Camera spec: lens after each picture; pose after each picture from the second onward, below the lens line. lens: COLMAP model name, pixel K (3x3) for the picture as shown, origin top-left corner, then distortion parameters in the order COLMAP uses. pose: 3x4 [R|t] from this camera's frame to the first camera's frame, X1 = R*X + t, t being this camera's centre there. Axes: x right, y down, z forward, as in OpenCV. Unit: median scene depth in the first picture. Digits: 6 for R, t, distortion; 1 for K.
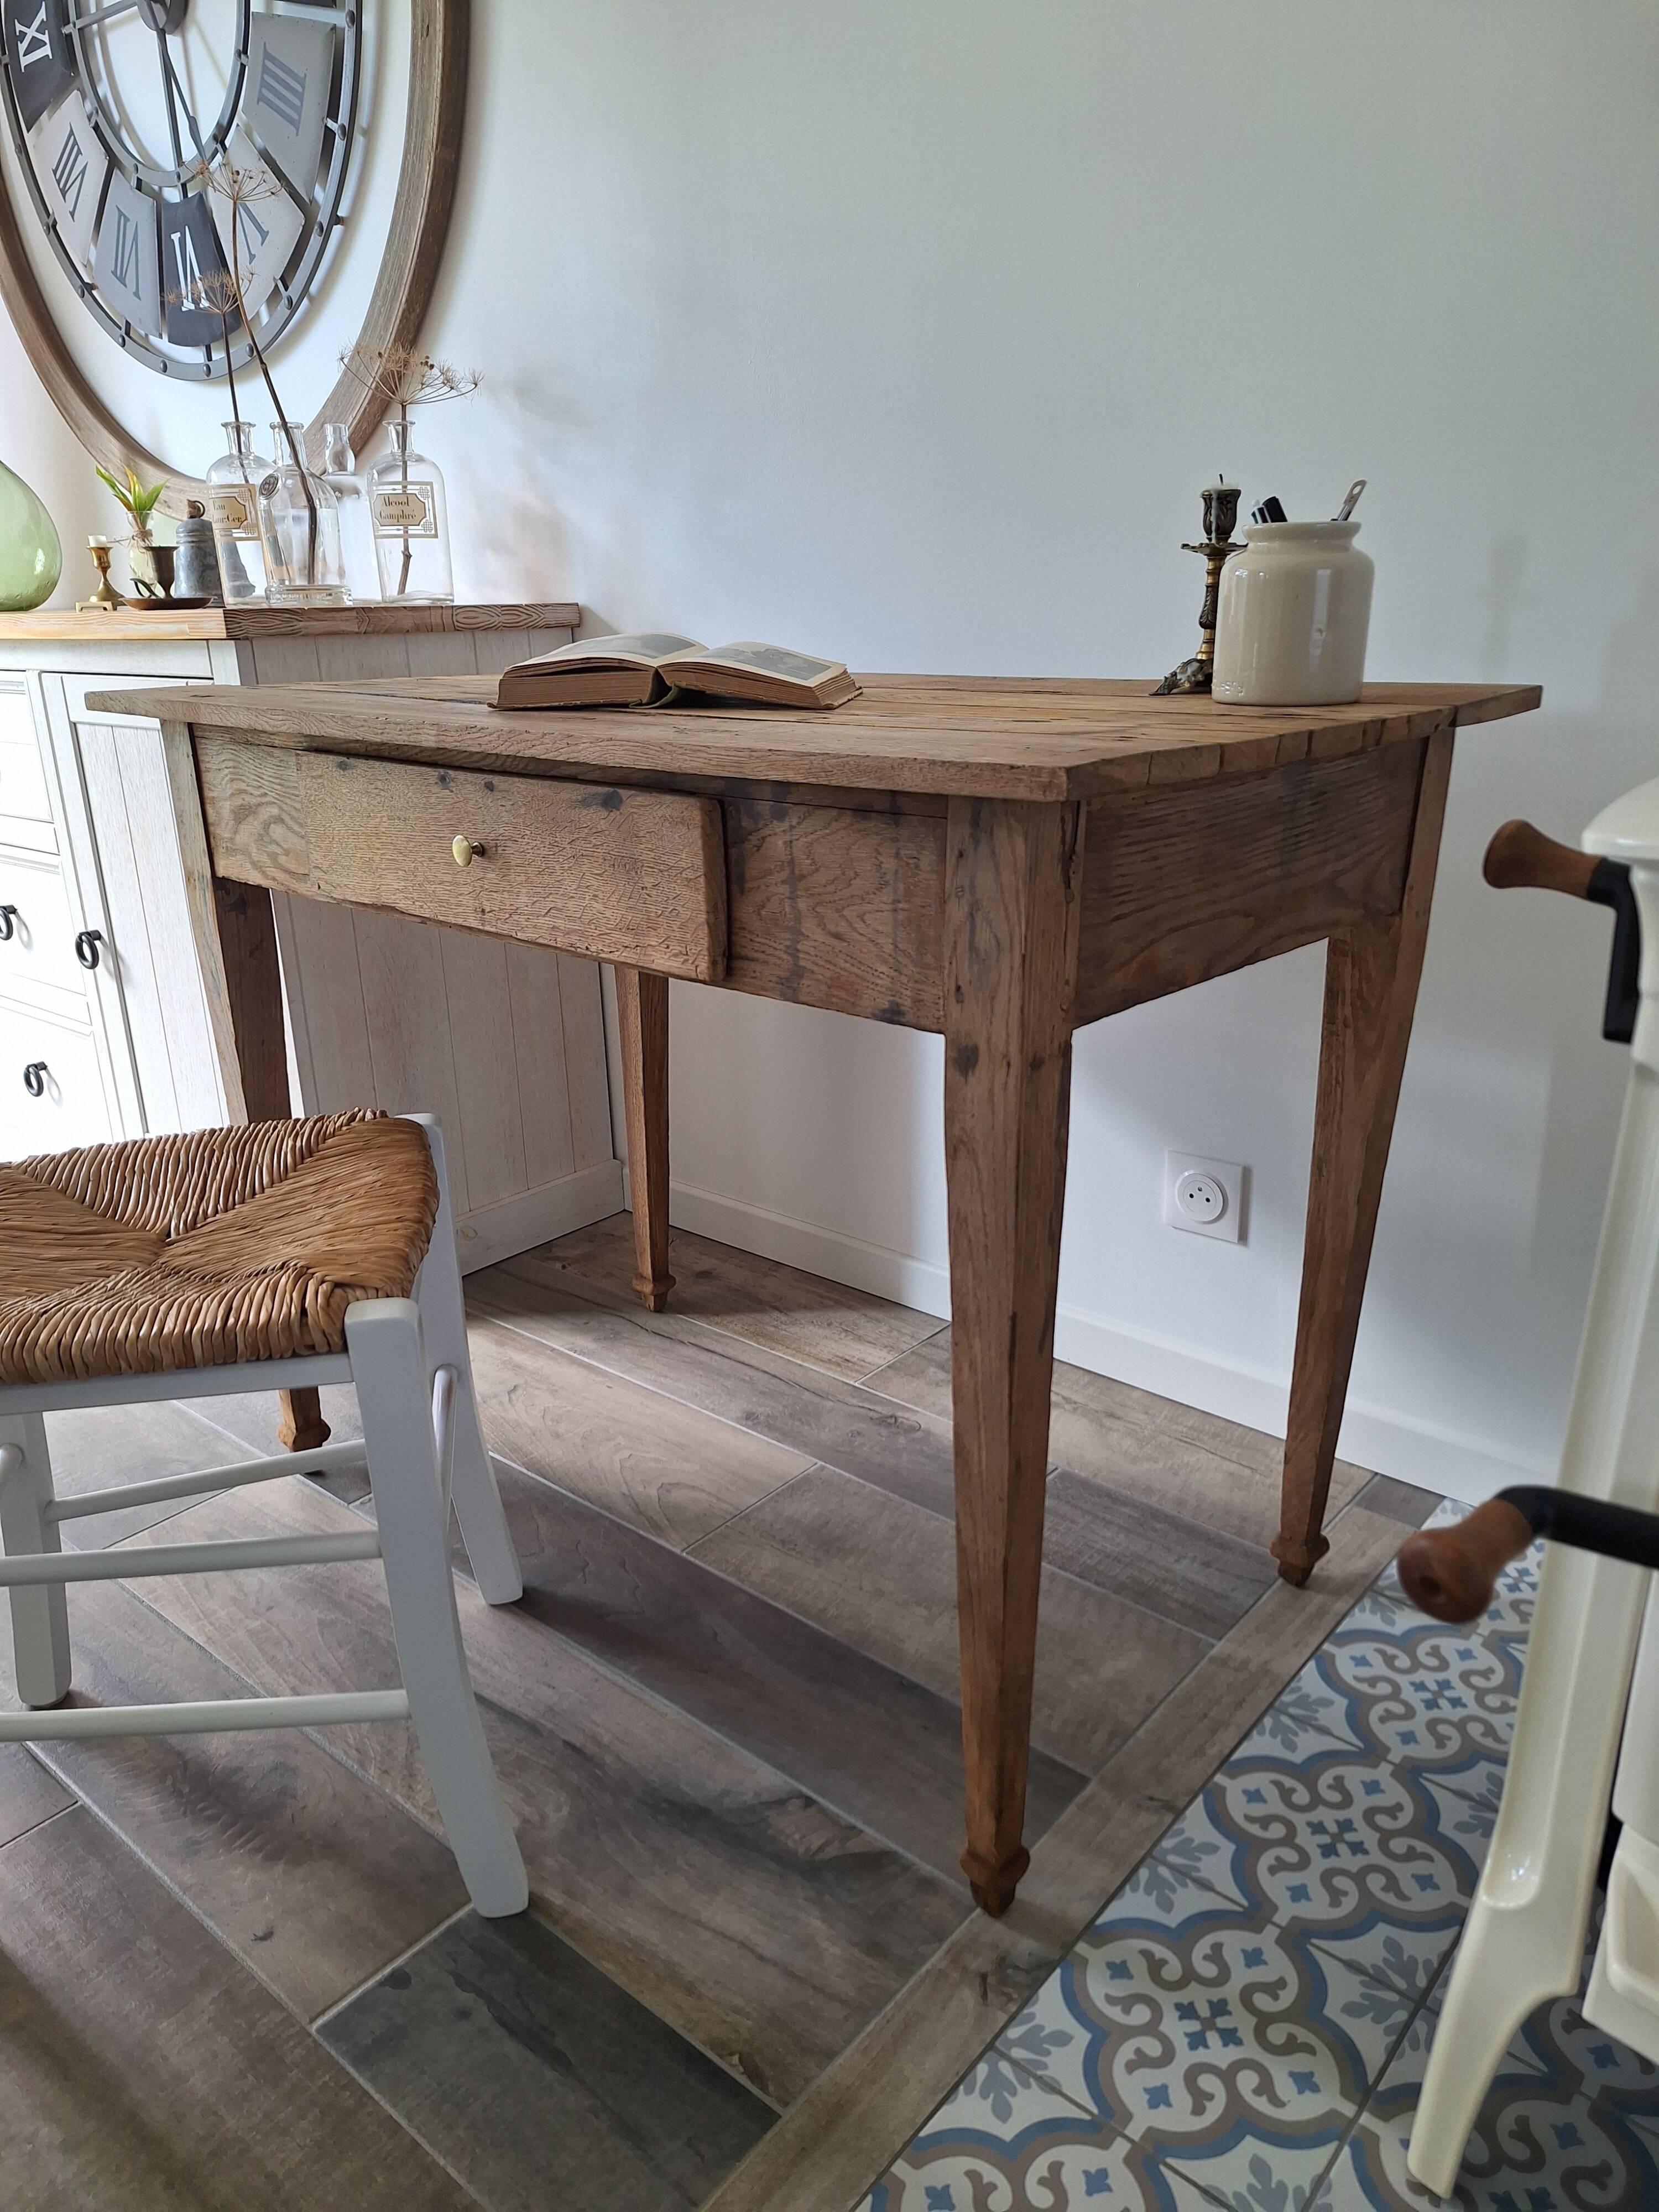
lens RADIAL K [[1535.5, 0, 827.8], [0, 1535.5, 1119.1], [0, 0, 1]] dist [0.085209, -0.106233]
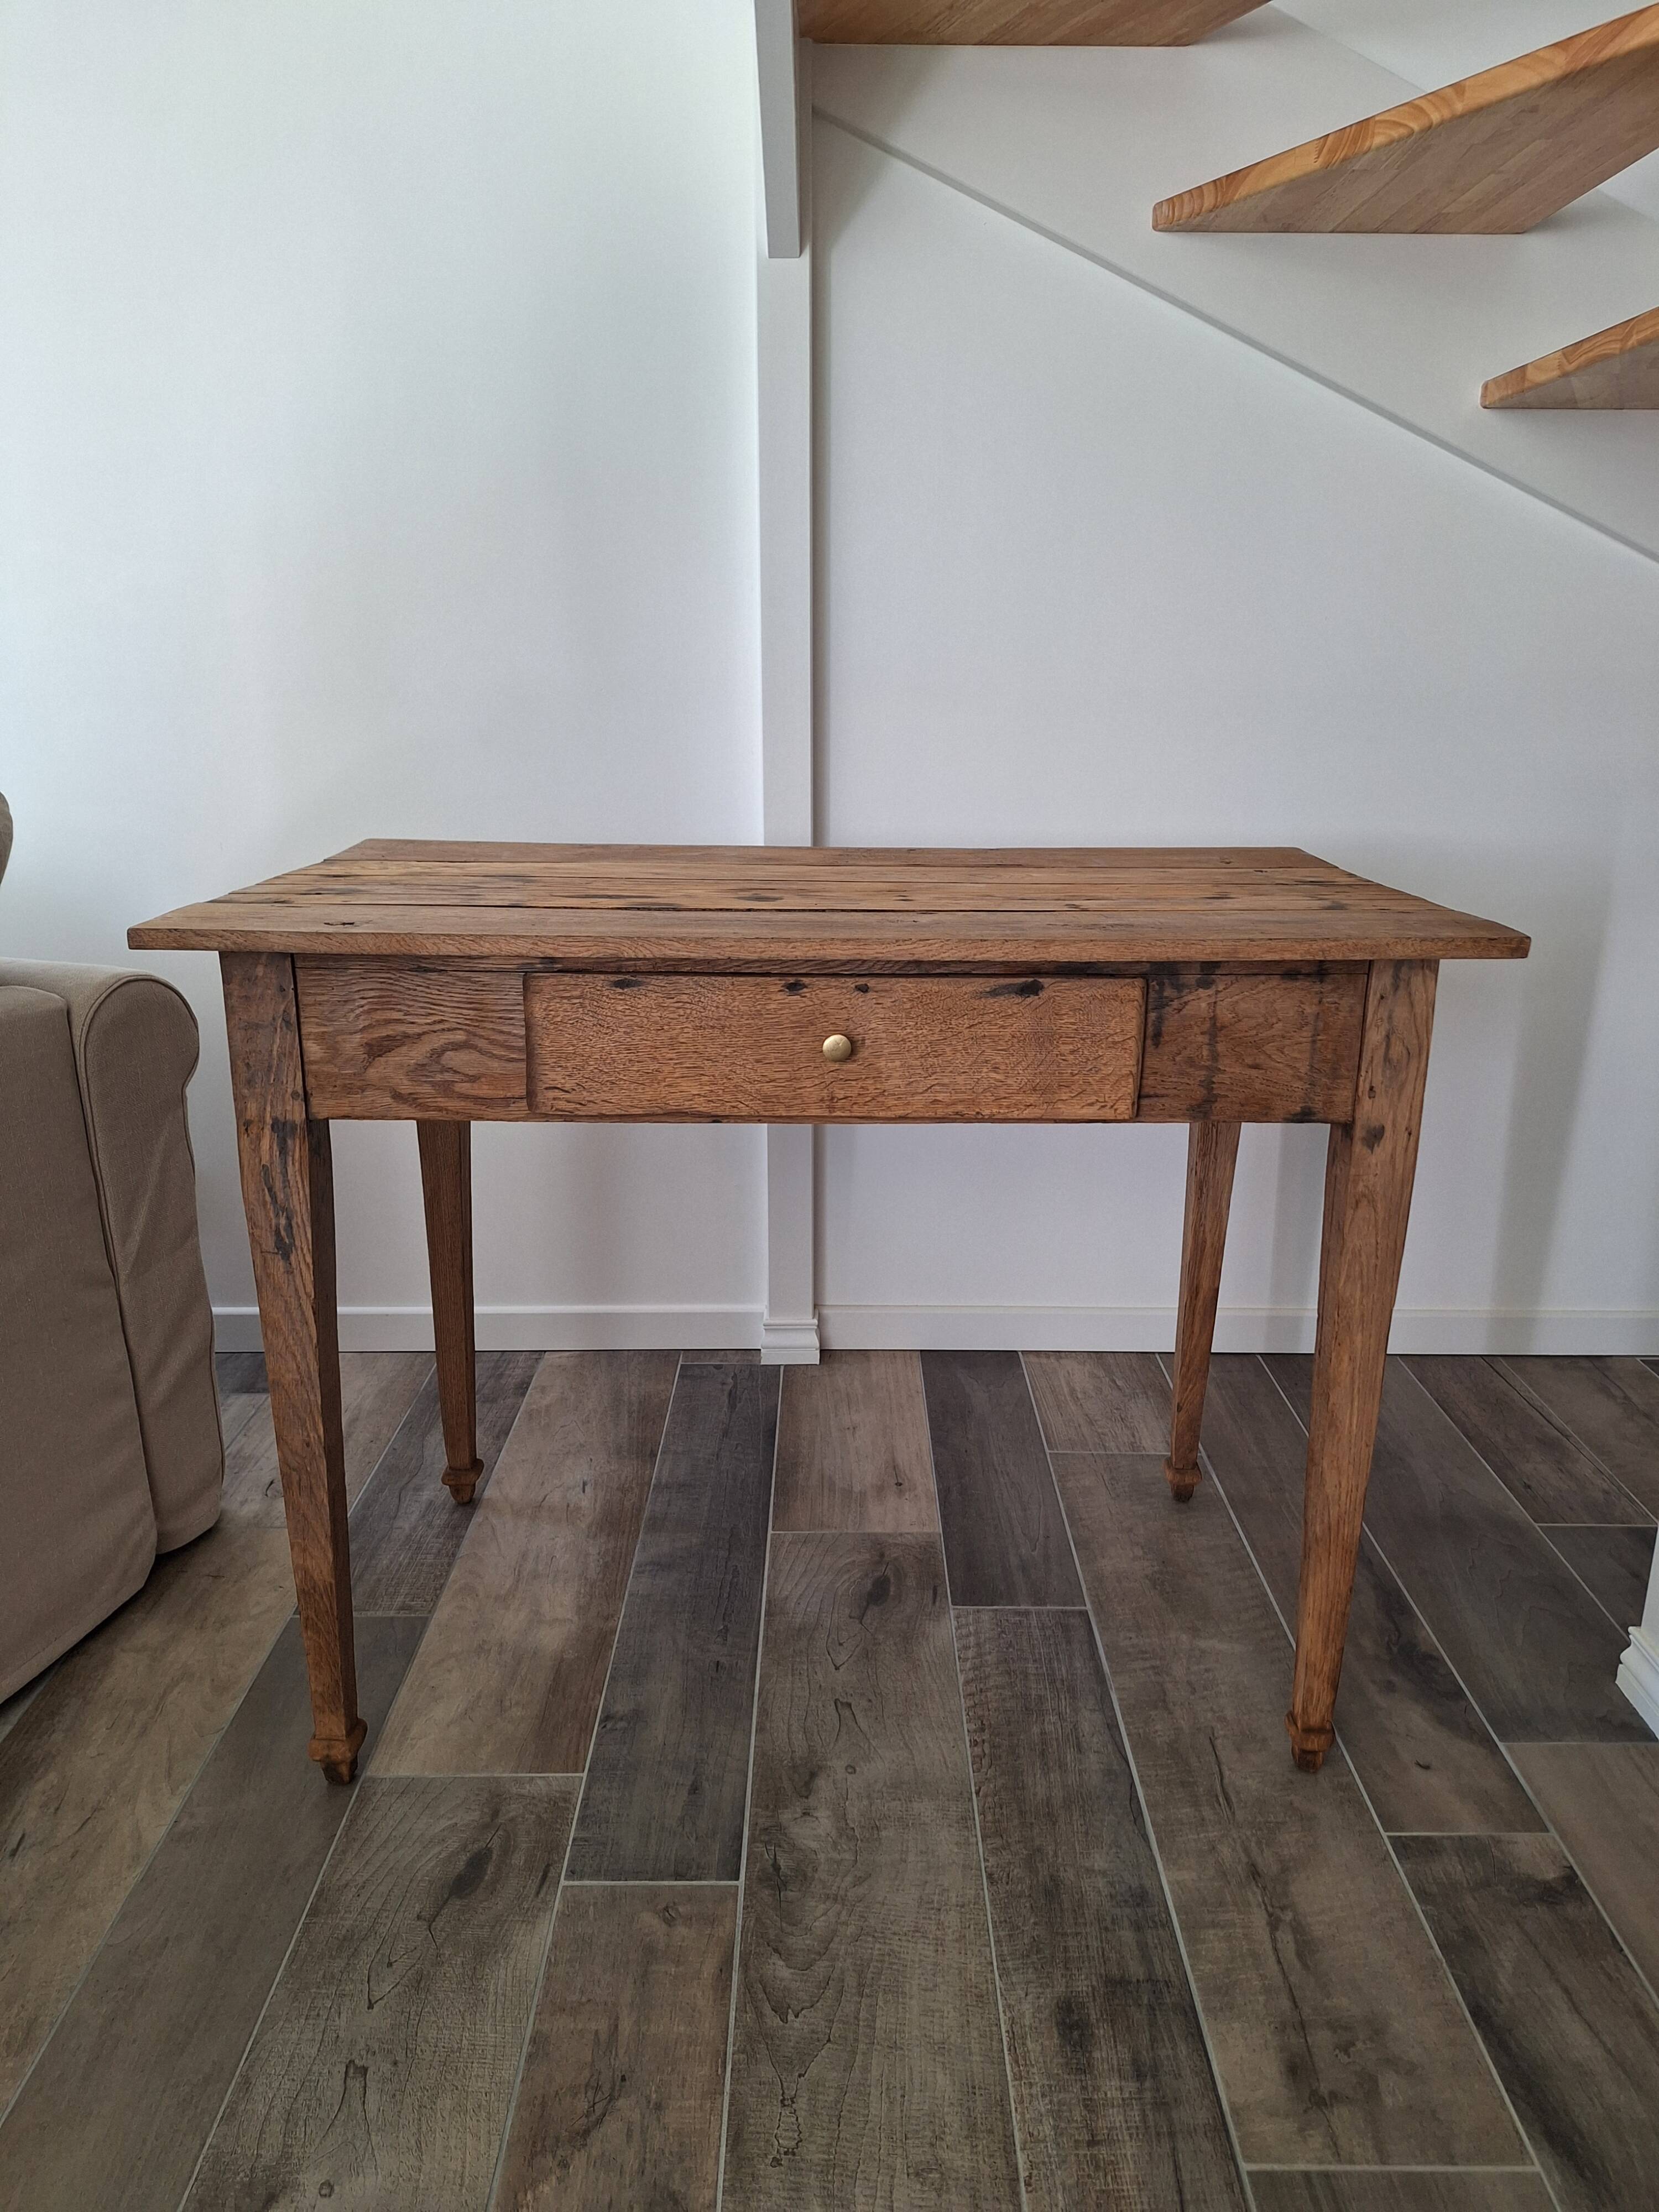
lens RADIAL K [[1553.1, 0, 845.7], [0, 1553.1, 1109.9], [0, 0, 1]] dist [0.106020, -0.158863]
pose [[0.733496, -0.163369, 0.659768, -0.990060], [0.202726, 0.979087, 0.017058, -0.150658], [-0.648757, 0.121240, 0.751276, 0.171285]]
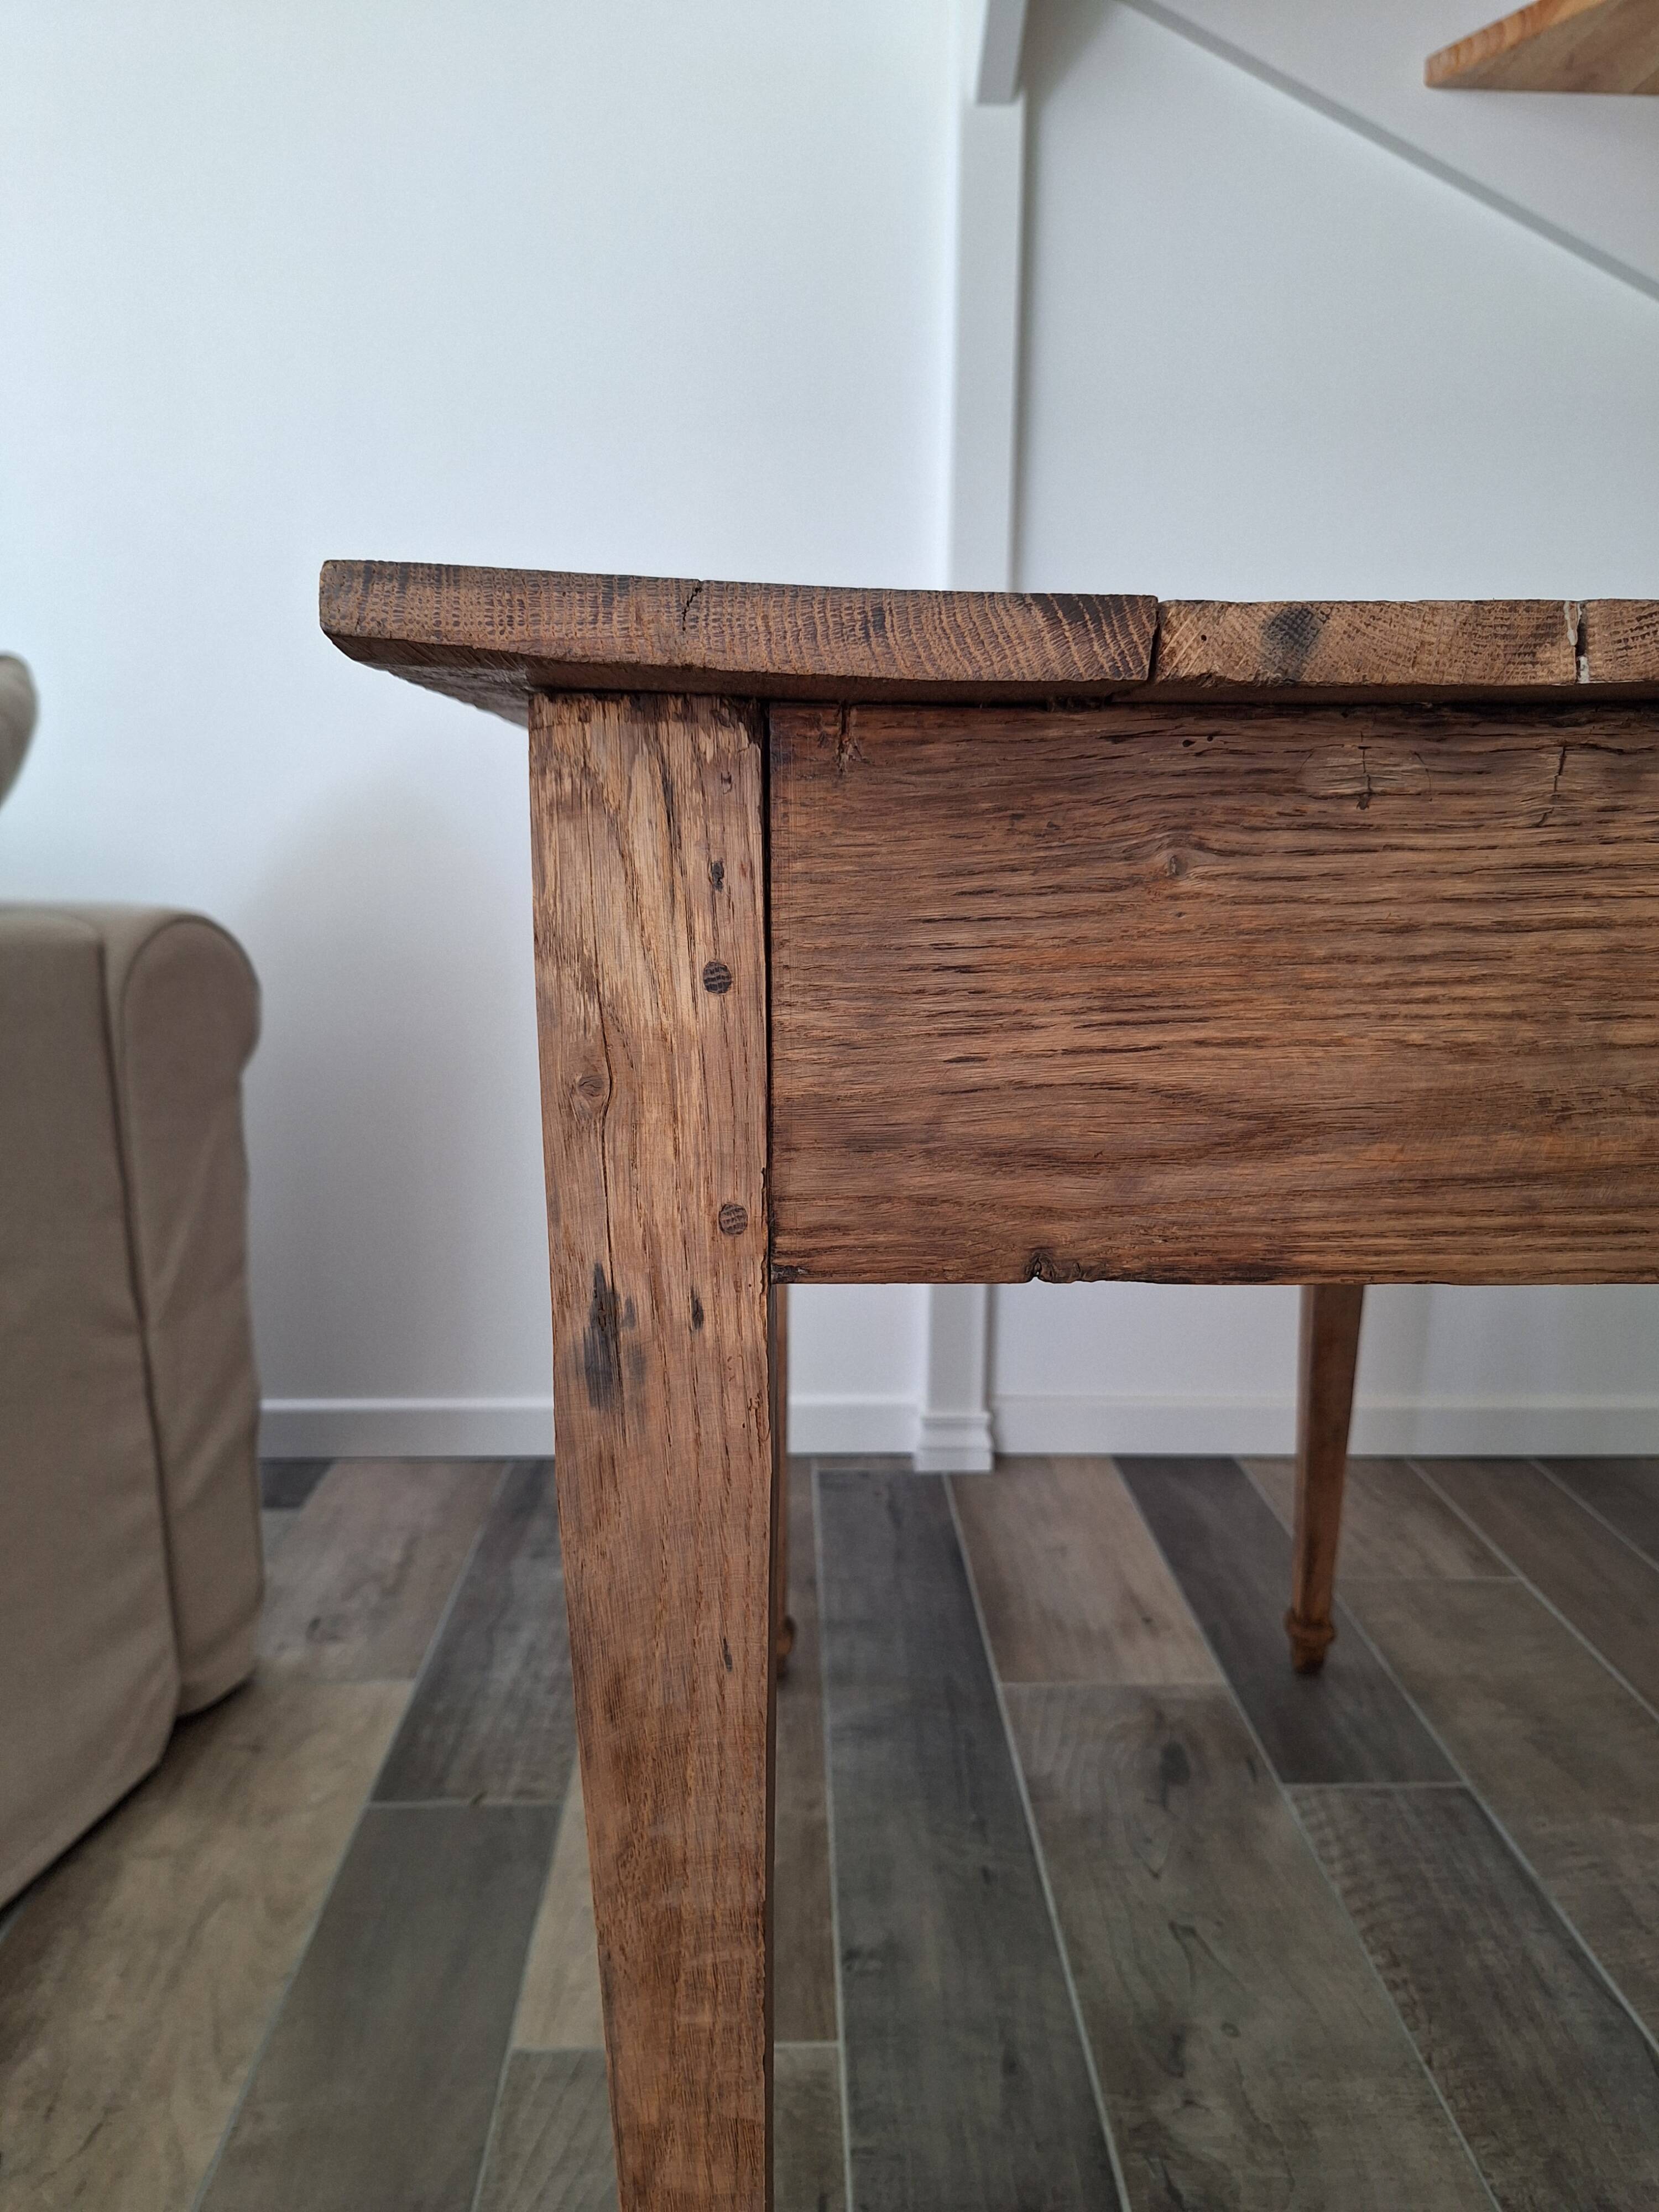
lens RADIAL K [[1589.3, 0, 829.2], [0, 1589.3, 1094.2], [0, 0, 1]] dist [0.027142, -0.048593]
pose [[0.715561, -0.090425, 0.692673, -0.946213], [0.204146, 0.975368, -0.083562, -0.072903], [-0.668054, 0.201200, 0.716395, 0.635312]]
